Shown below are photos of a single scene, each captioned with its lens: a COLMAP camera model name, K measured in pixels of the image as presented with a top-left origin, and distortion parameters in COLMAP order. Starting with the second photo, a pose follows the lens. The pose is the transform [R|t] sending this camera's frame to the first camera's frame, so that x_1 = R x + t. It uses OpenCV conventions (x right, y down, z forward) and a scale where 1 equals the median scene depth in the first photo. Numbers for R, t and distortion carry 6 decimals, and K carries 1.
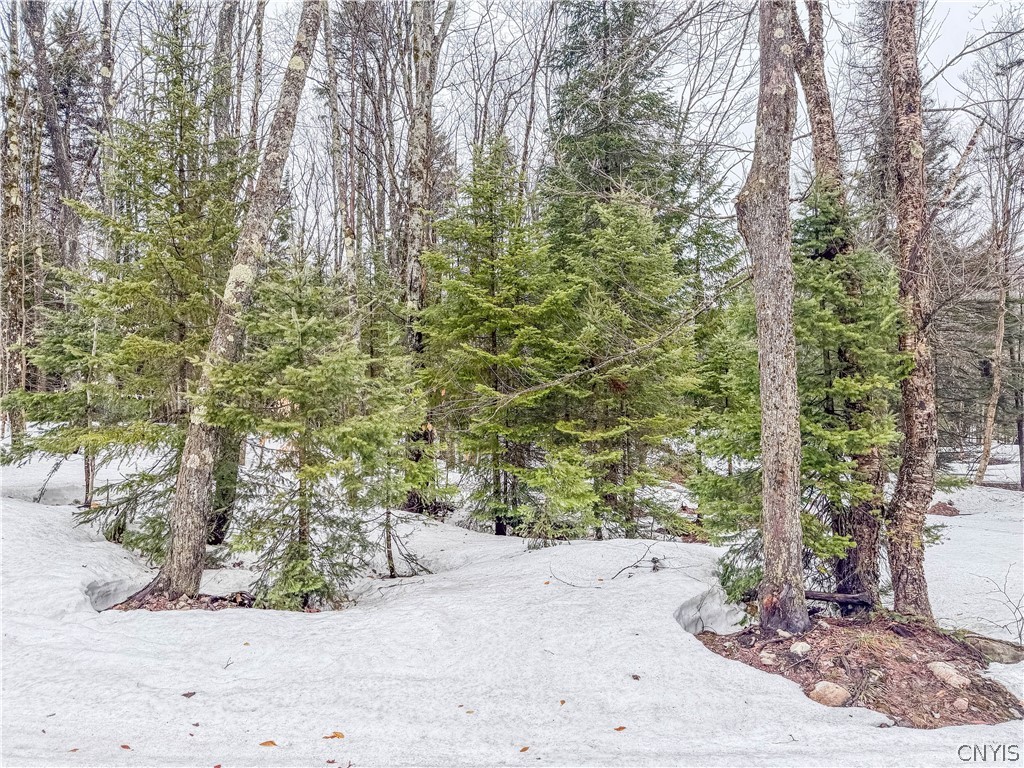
lens RADIAL K [[721.9, 0, 512.0], [0, 721.9, 384.0], [0, 0, 1]] dist [0.078579, -0.099506]
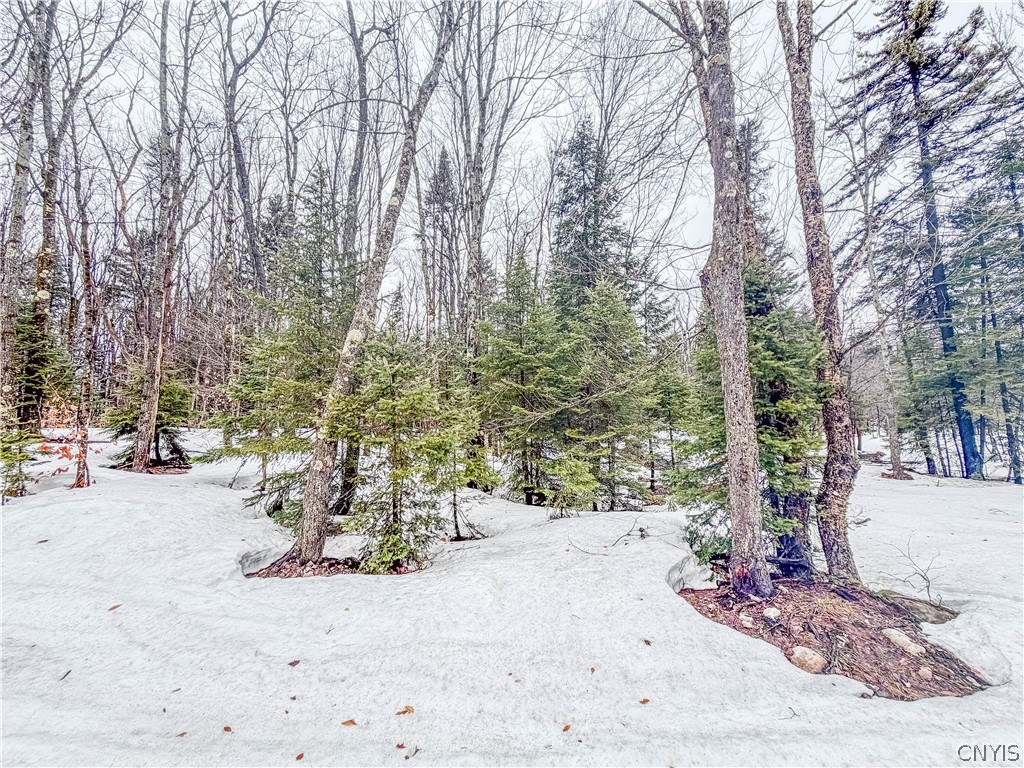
lens RADIAL K [[412.2, 0, 518.9], [0, 412.2, 384.8], [0, 0, 1]] dist [-0.000461, 0.000019]
pose [[0.999579, -0.016880, -0.023617, -0.020976], [0.015955, 0.999119, -0.038824, -0.014319], [0.024251, 0.038430, 0.998967, 0.197051]]
